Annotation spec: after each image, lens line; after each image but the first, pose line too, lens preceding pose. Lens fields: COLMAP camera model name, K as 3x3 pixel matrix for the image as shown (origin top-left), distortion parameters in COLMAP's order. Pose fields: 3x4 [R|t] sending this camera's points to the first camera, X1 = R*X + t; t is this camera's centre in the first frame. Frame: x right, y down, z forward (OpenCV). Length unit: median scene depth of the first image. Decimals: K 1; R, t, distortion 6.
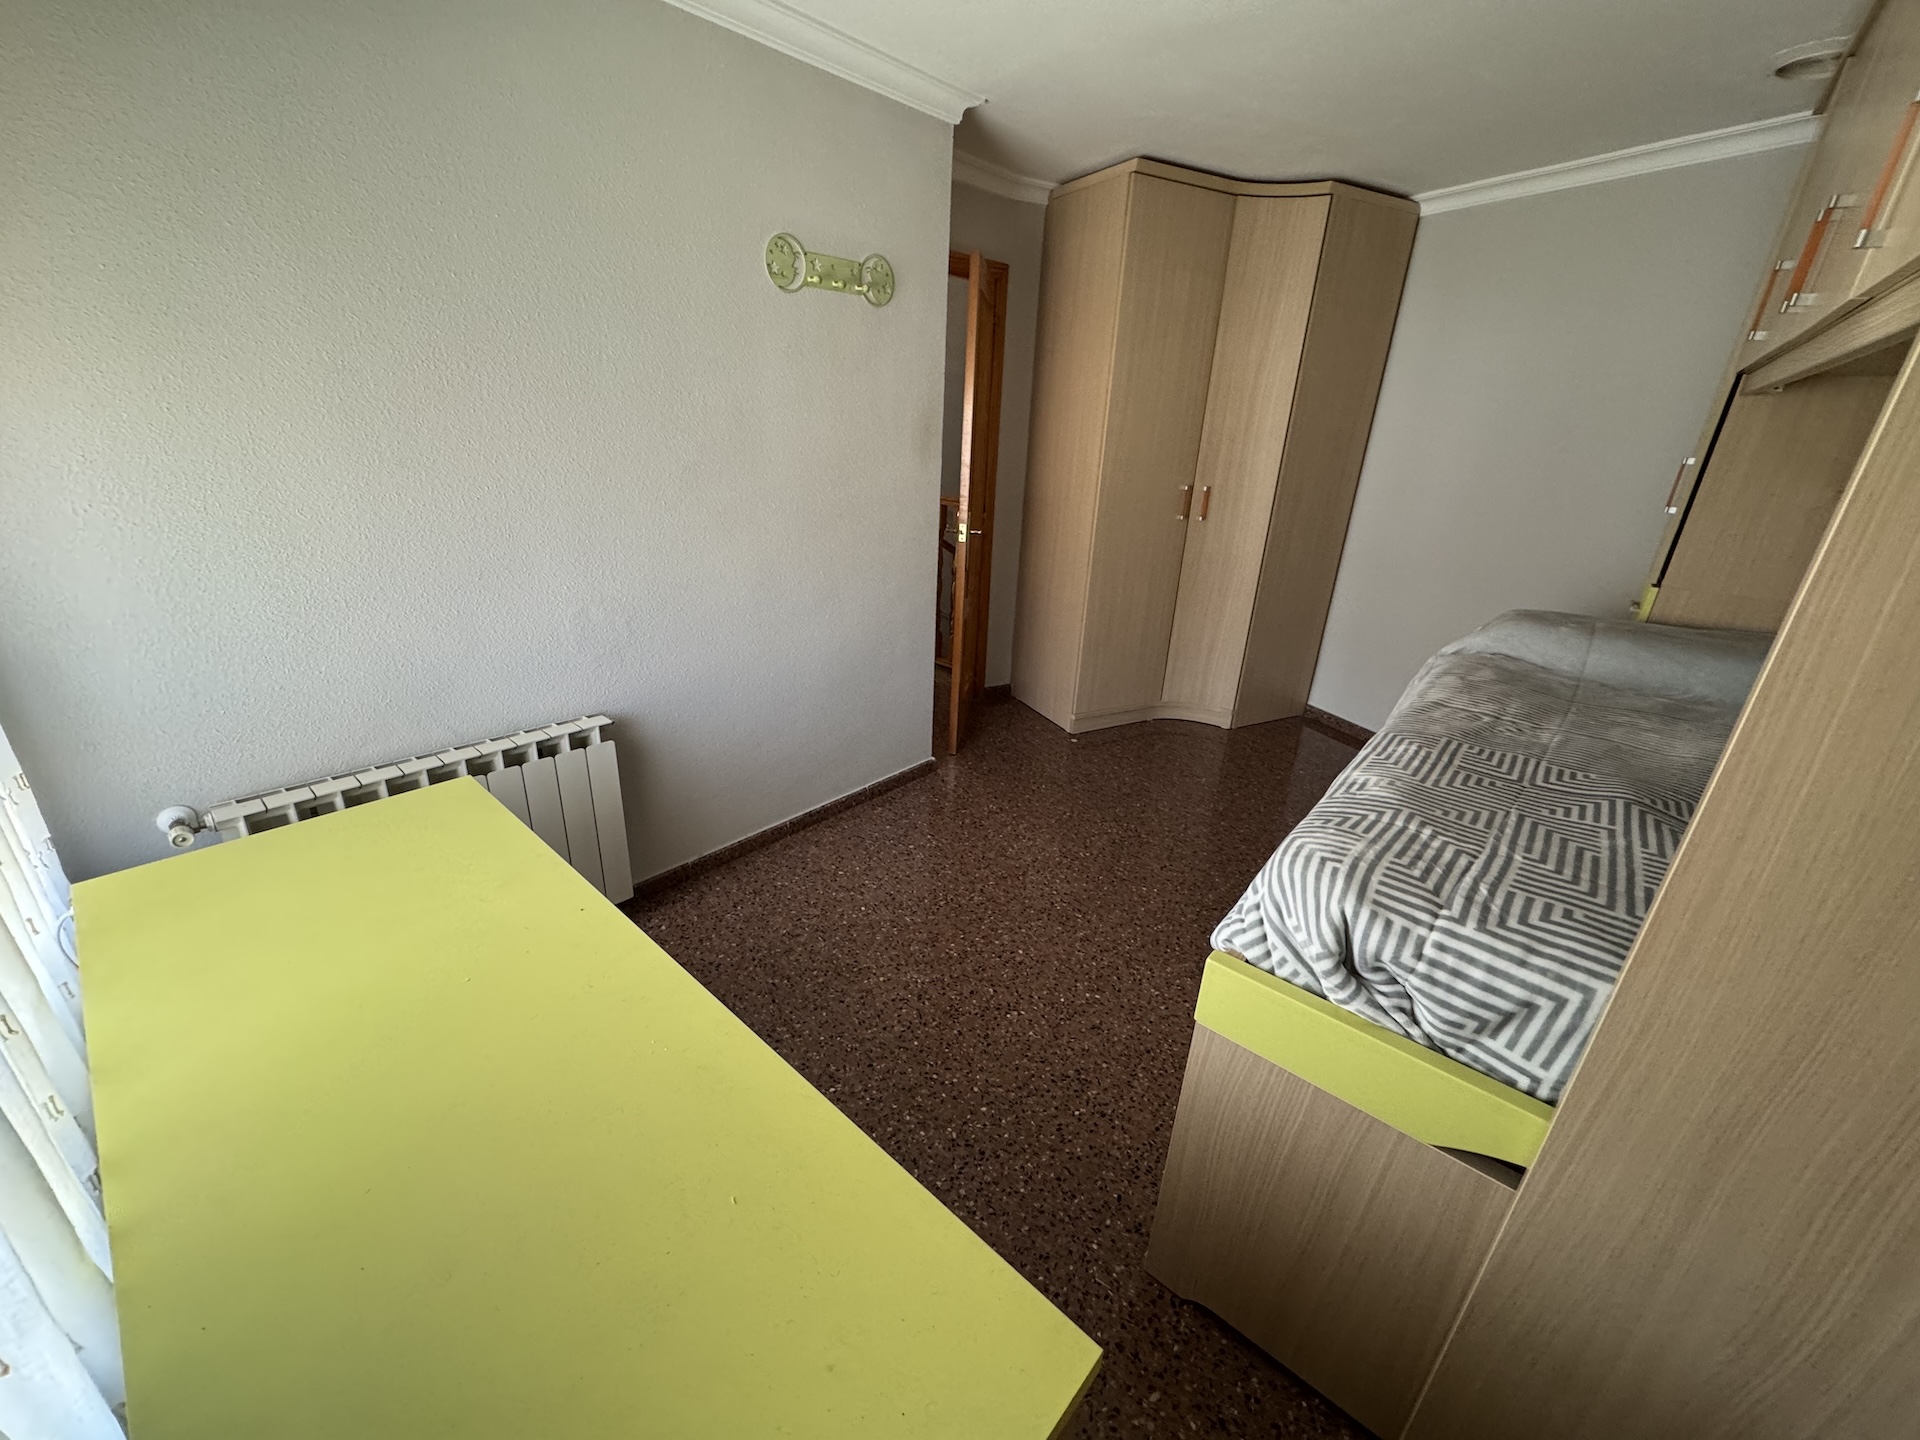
lens RADIAL K [[765.4, 0, 960.7], [0, 765.4, 716.4], [0, 0, 1]] dist [-0.004488, 0.001116]
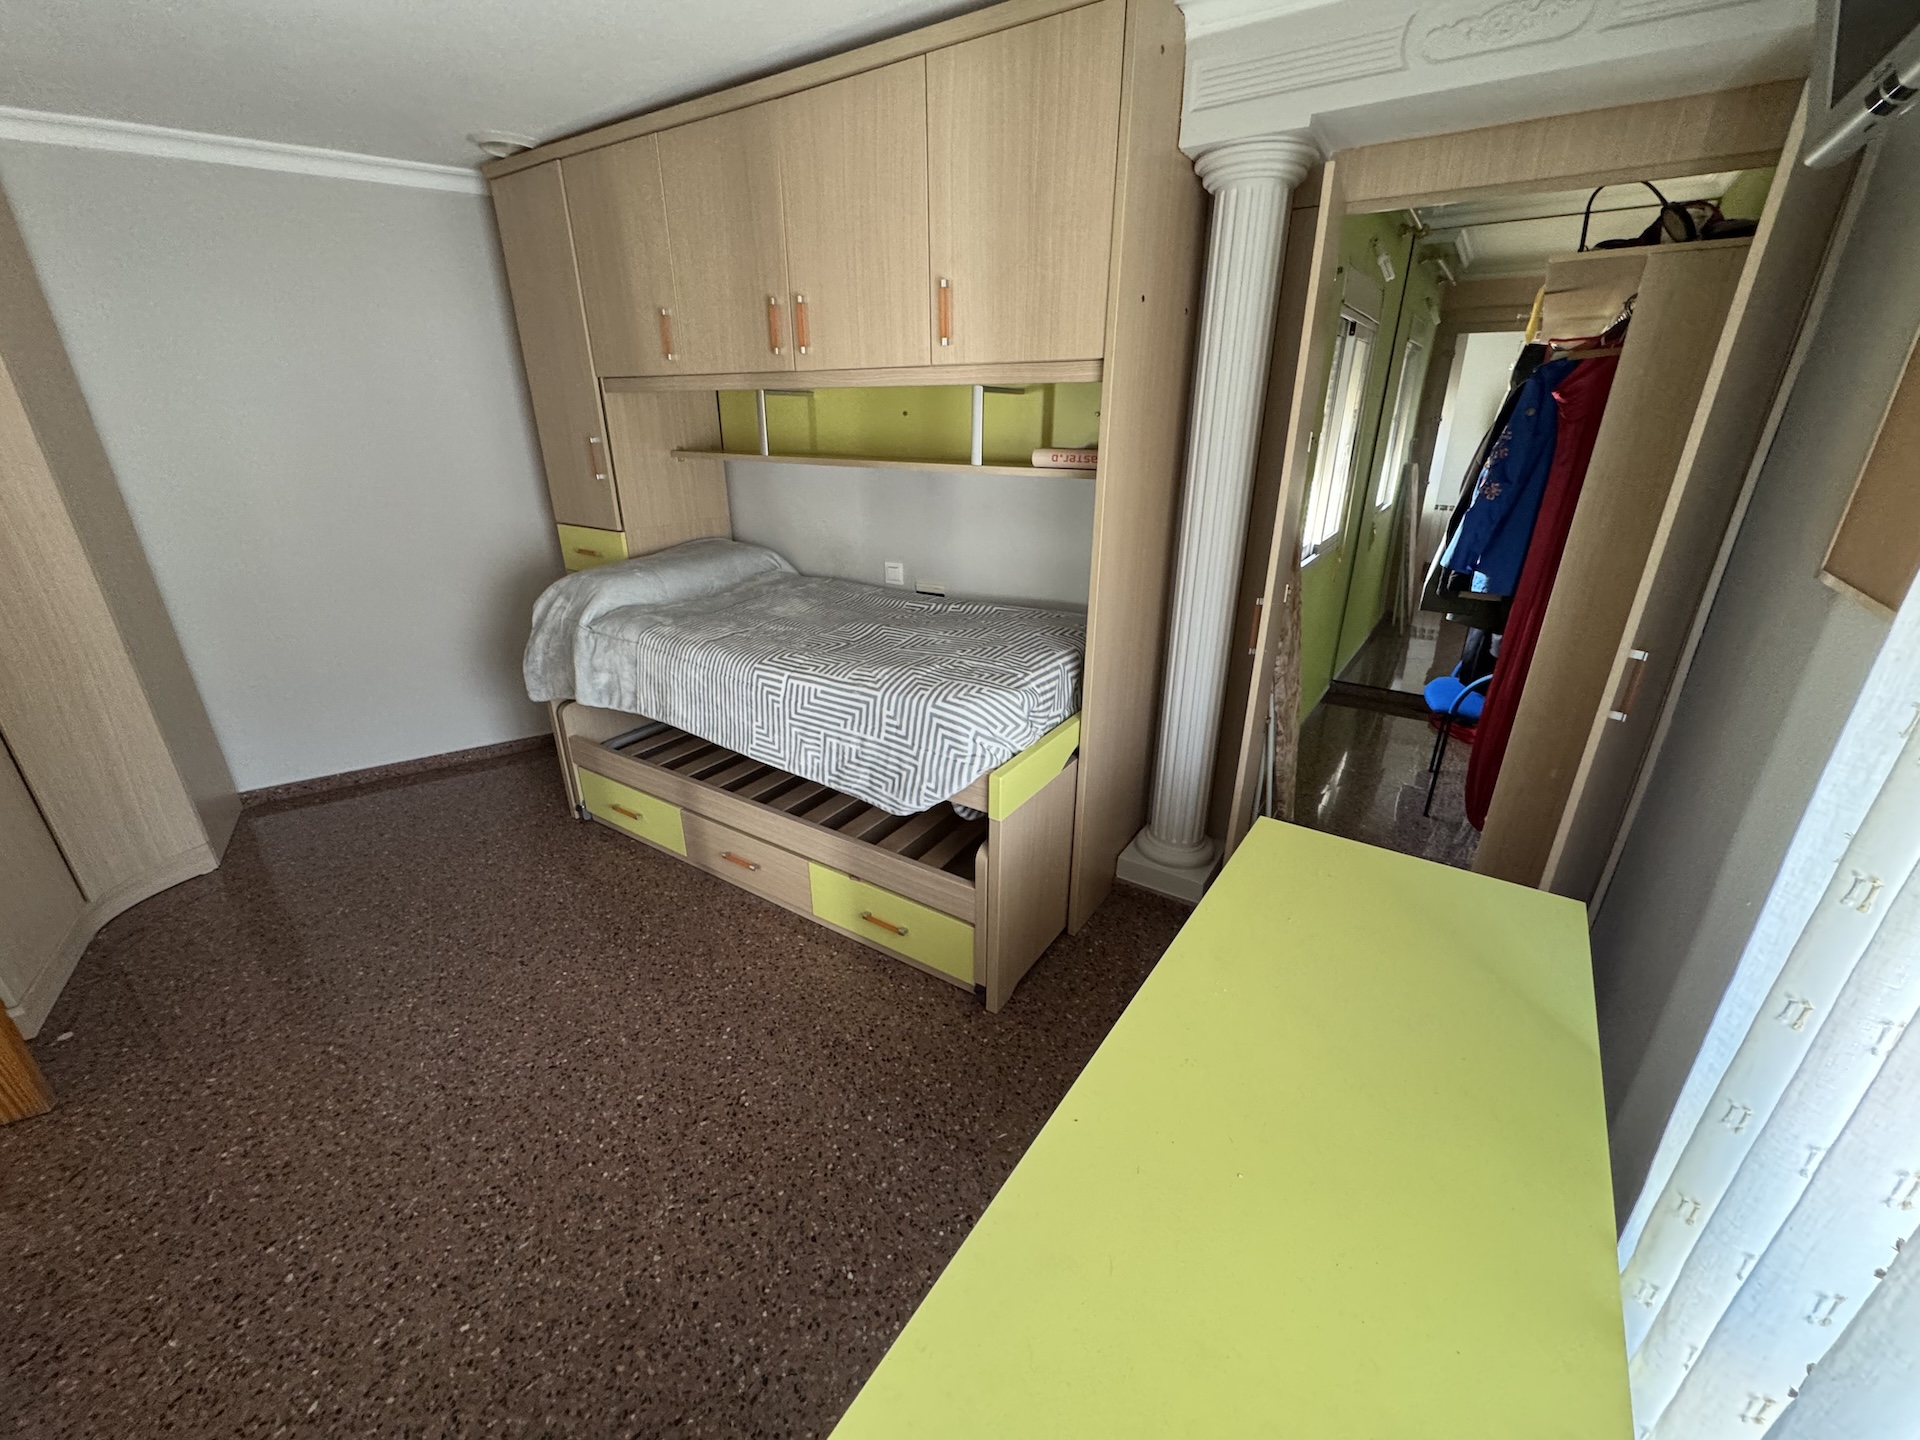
lens RADIAL K [[765.4, 0, 969.5], [0, 765.4, 719.0], [0, 0, 1]] dist [-0.004488, 0.001116]
pose [[-0.121894, -0.409008, 0.904353, -0.634738], [0.366405, 0.828247, 0.423974, -0.287967], [-0.922436, 0.383040, 0.048904, 0.569497]]
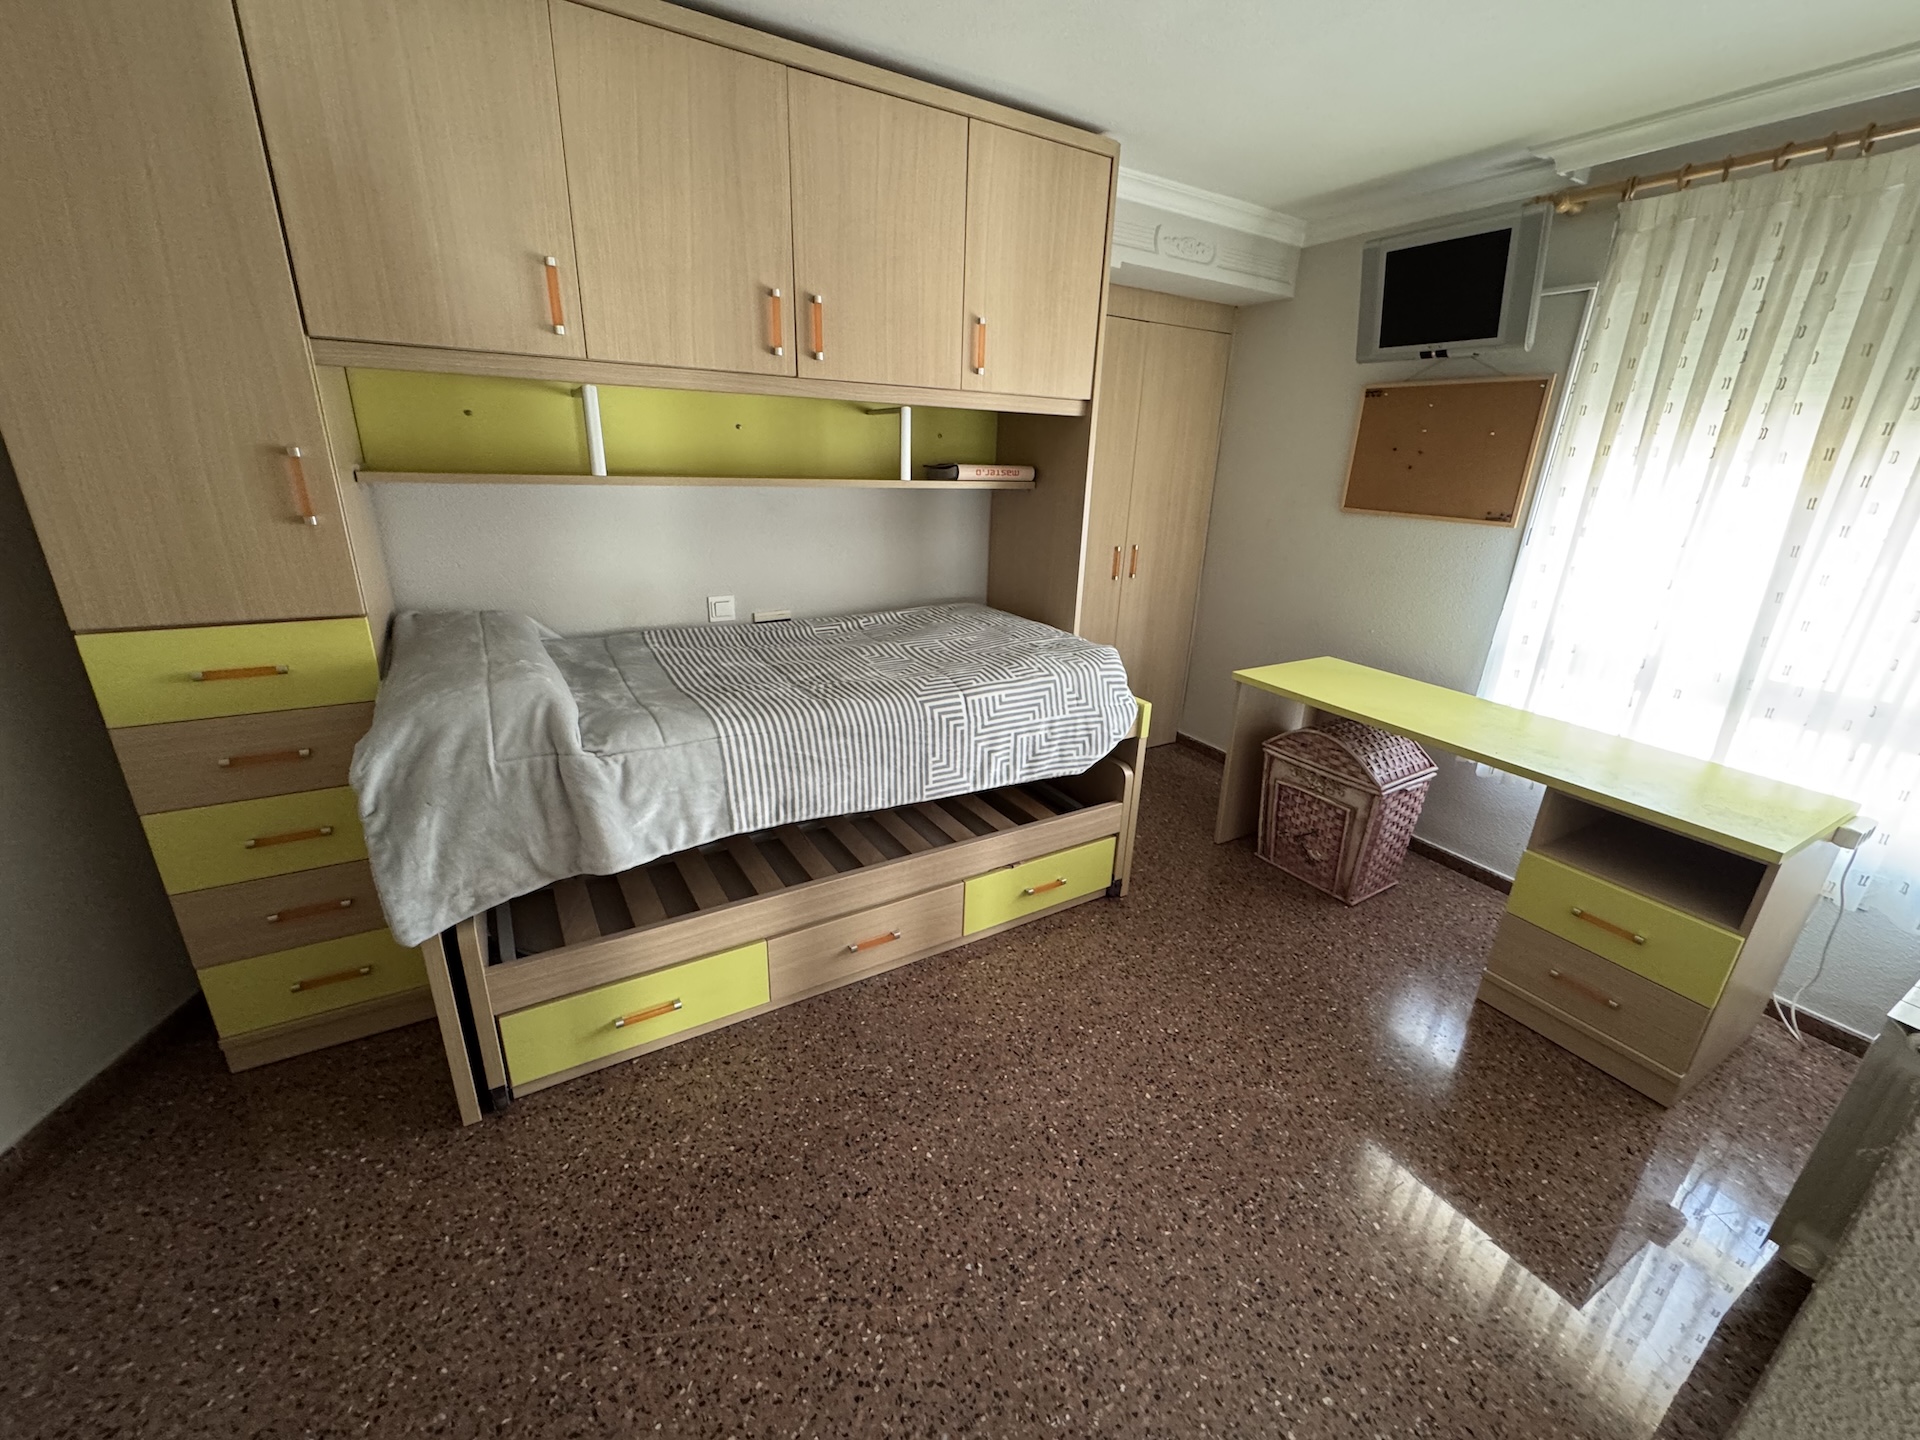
lens RADIAL K [[765.4, 0, 955.1], [0, 765.4, 719.3], [0, 0, 1]] dist [-0.004488, 0.001116]
pose [[-0.944452, -0.177507, 0.276589, 0.145381], [0.050719, 0.752788, 0.656306, -0.662483], [-0.324711, 0.633878, -0.701970, 1.653442]]
